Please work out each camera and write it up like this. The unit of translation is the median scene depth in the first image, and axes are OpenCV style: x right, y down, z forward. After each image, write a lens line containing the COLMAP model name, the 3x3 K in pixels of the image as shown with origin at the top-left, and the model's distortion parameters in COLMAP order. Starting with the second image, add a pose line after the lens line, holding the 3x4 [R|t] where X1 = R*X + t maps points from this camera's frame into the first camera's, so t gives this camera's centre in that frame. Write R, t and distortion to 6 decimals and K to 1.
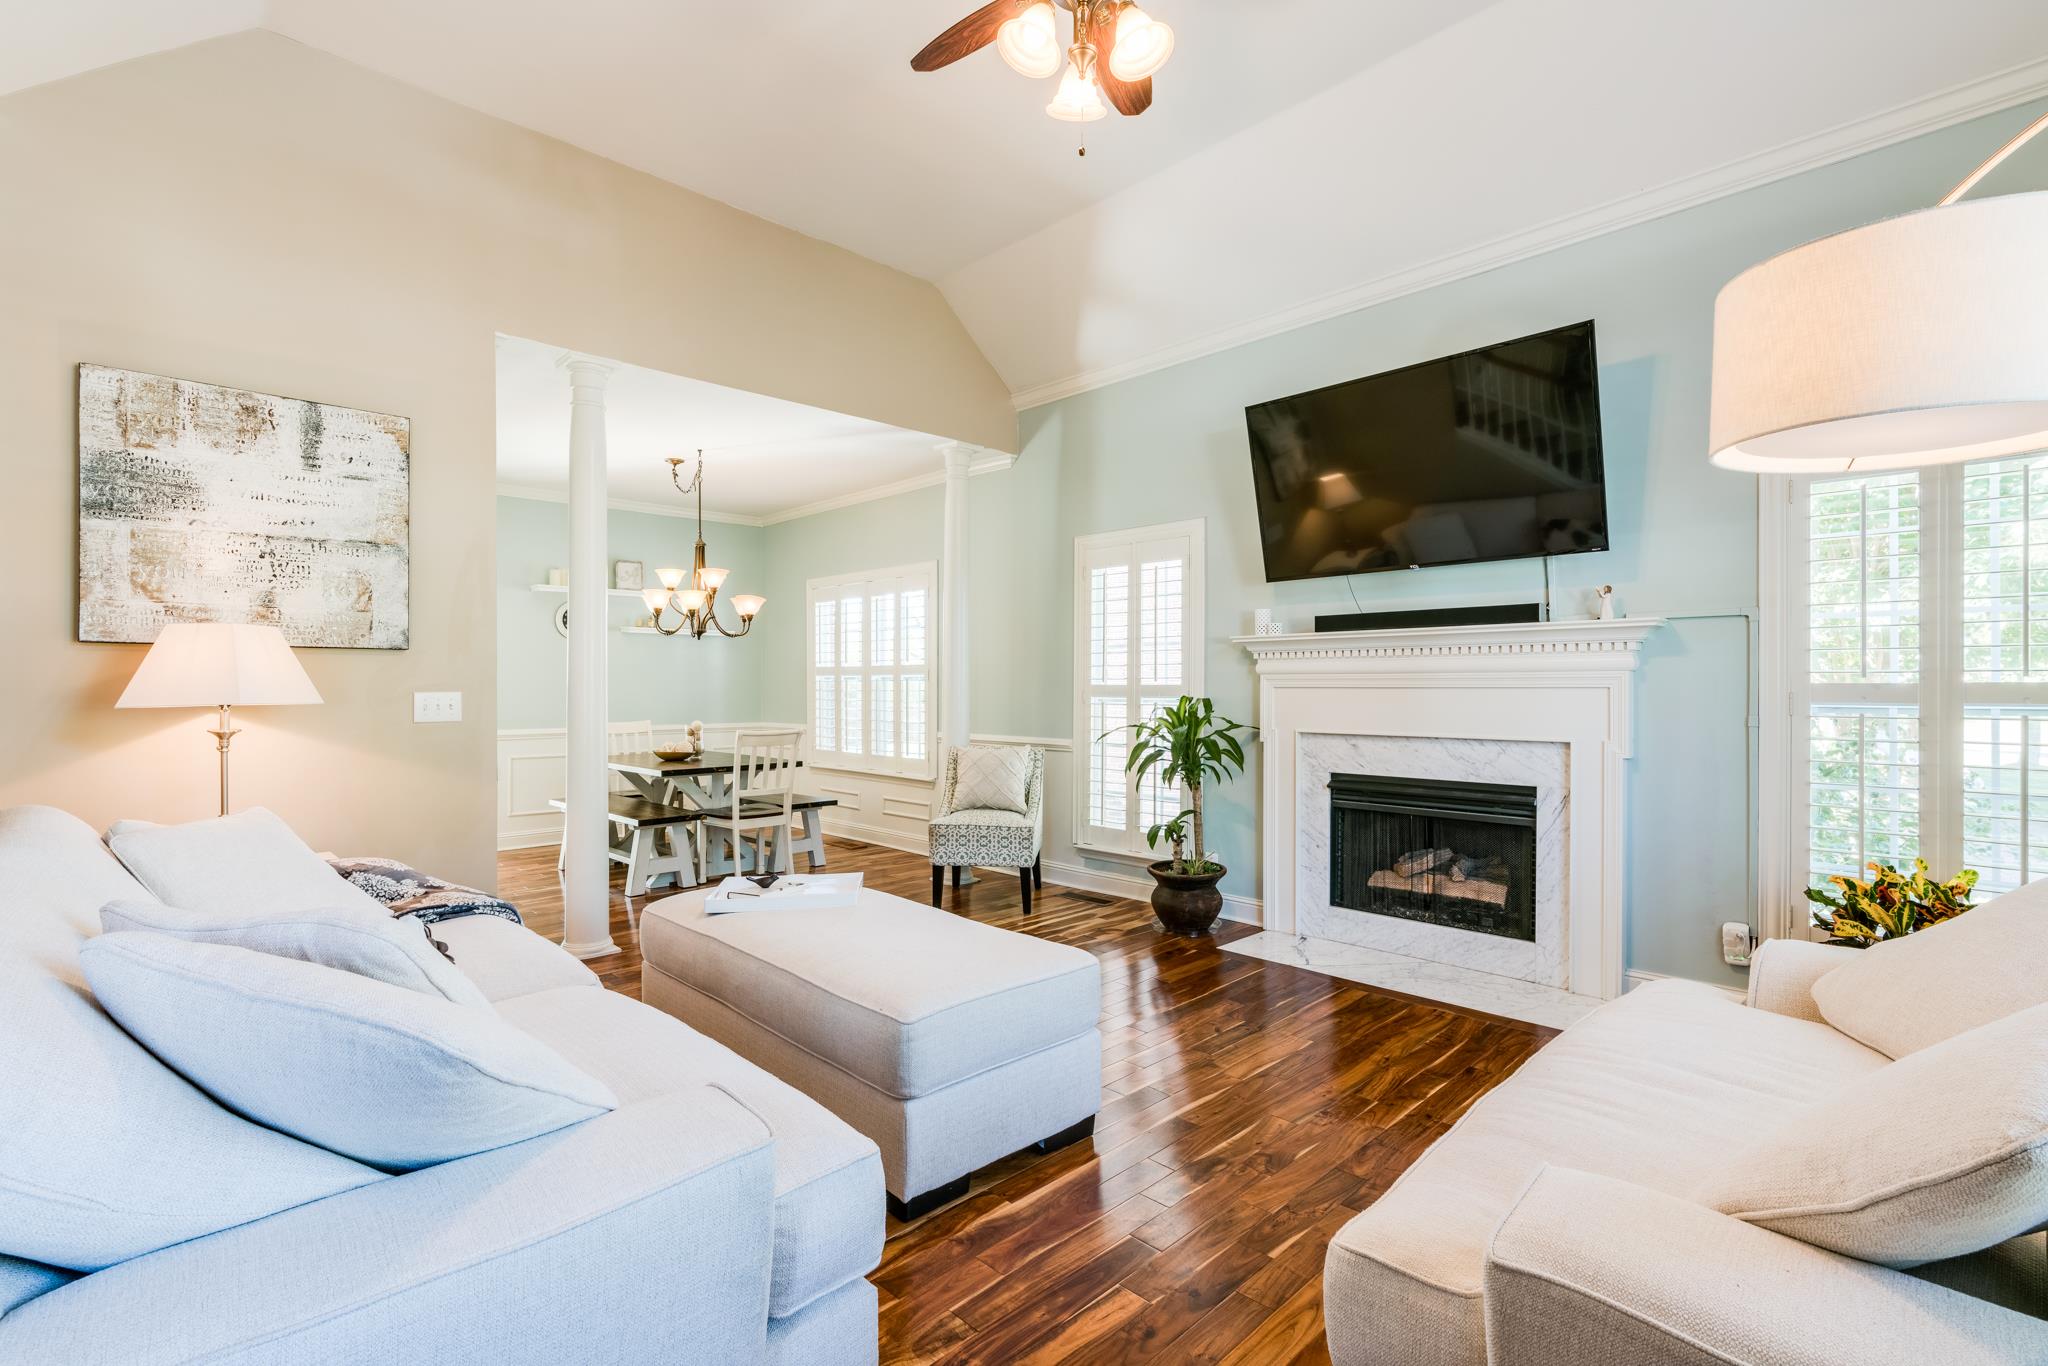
lens RADIAL K [[935.5, 0, 1023.8], [0, 935.5, 689.9], [0, 0, 1]] dist [-0.006371, 0.004185]
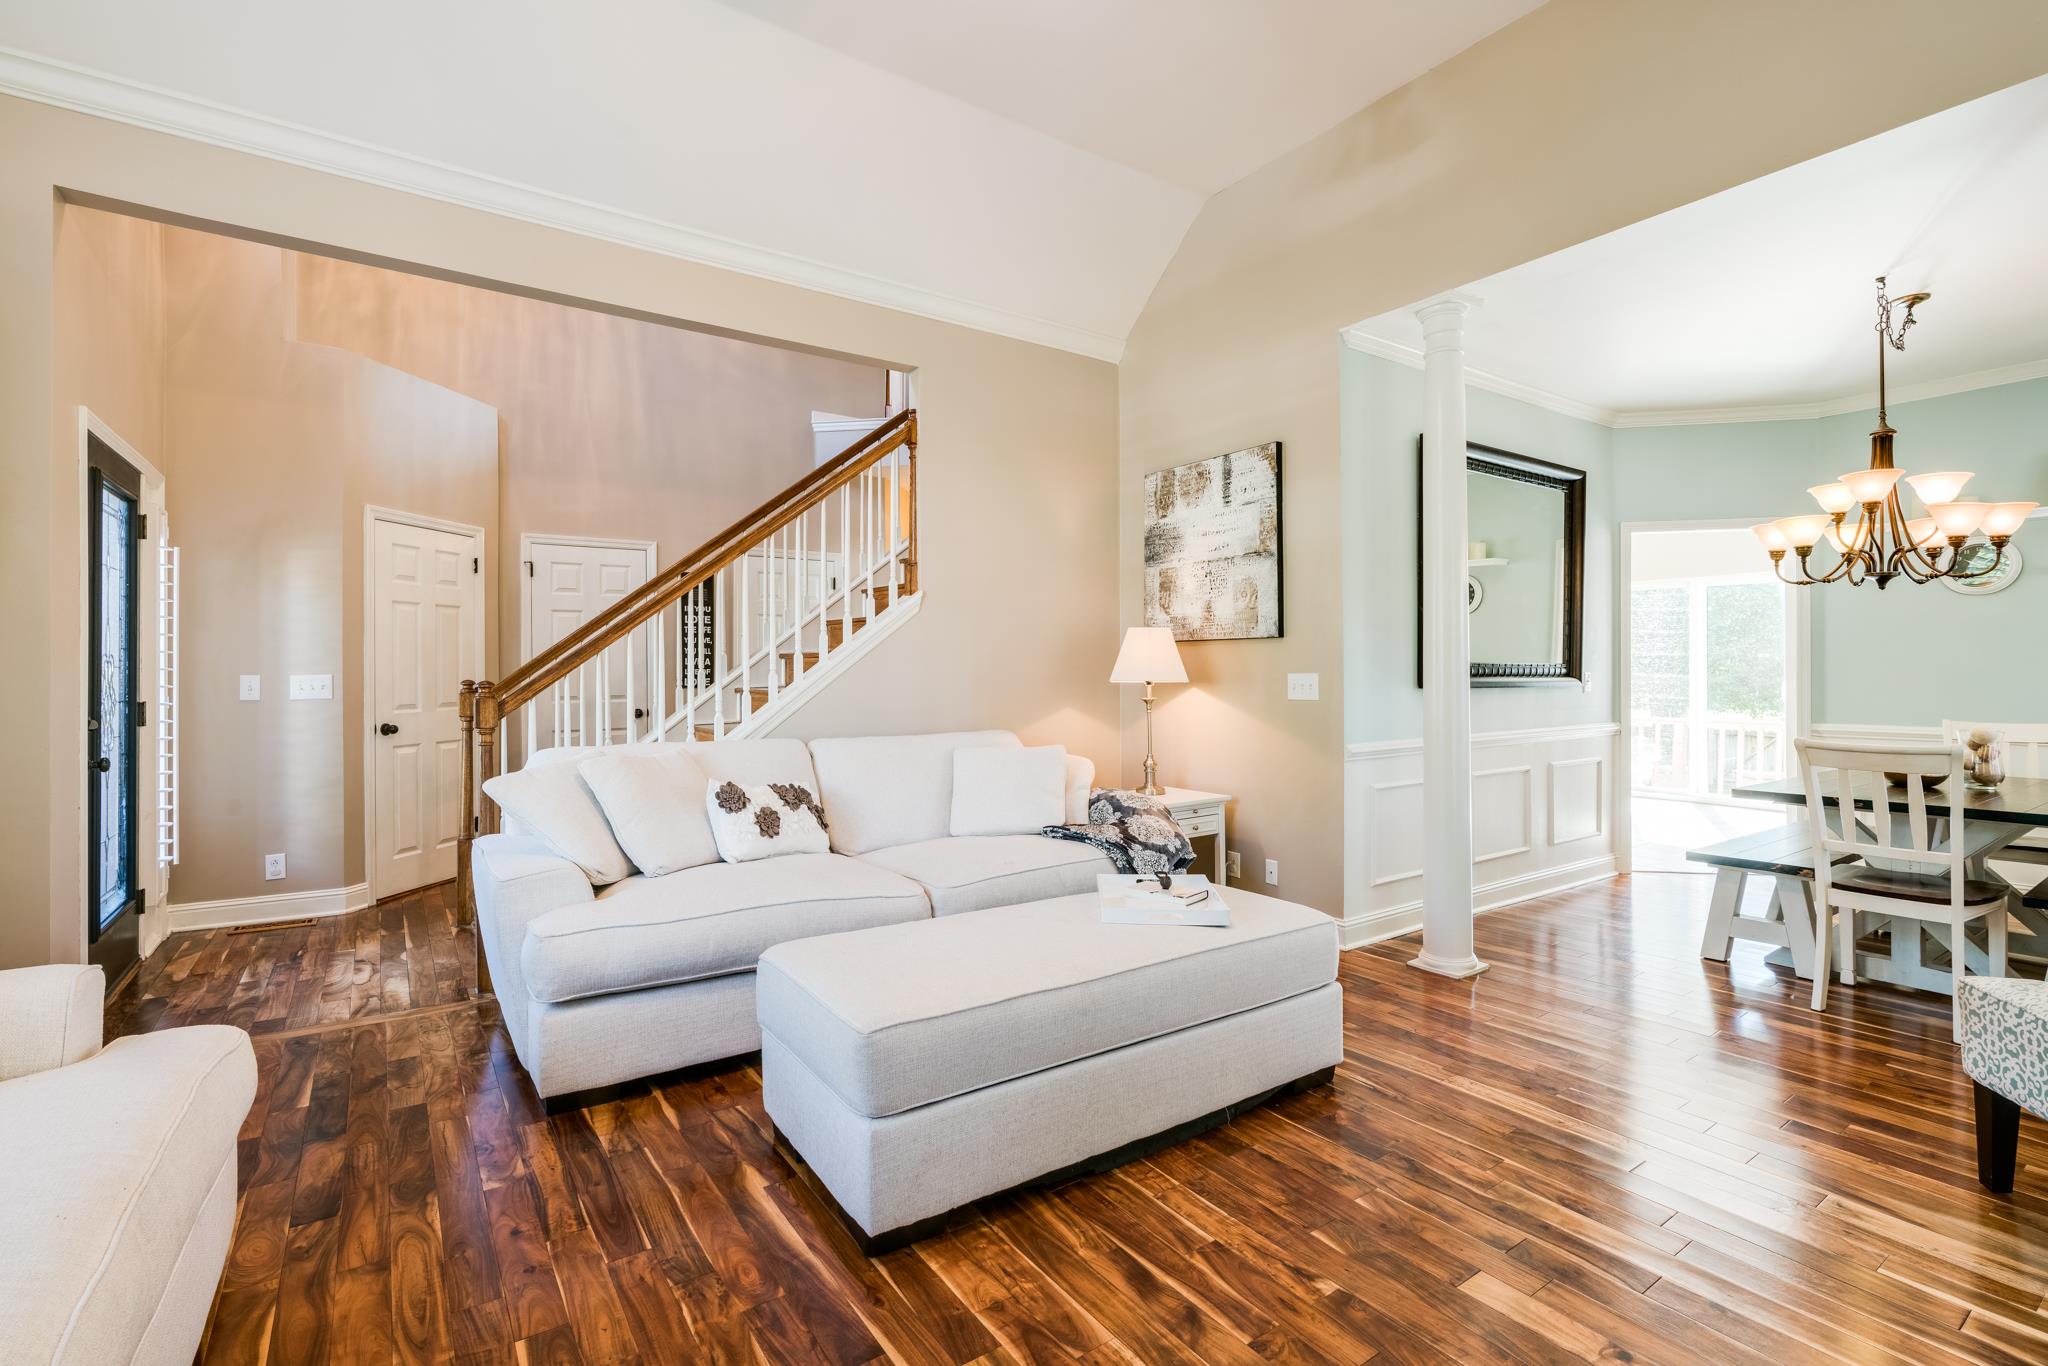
lens RADIAL K [[935.5, 0, 1024.9], [0, 935.5, 669.7], [0, 0, 1]] dist [-0.006371, 0.004185]
pose [[-0.168959, -0.001400, -0.985622, 0.589782], [-0.000631, 0.999999, -0.001312, -0.000748], [0.985623, 0.000400, -0.168960, 0.934897]]
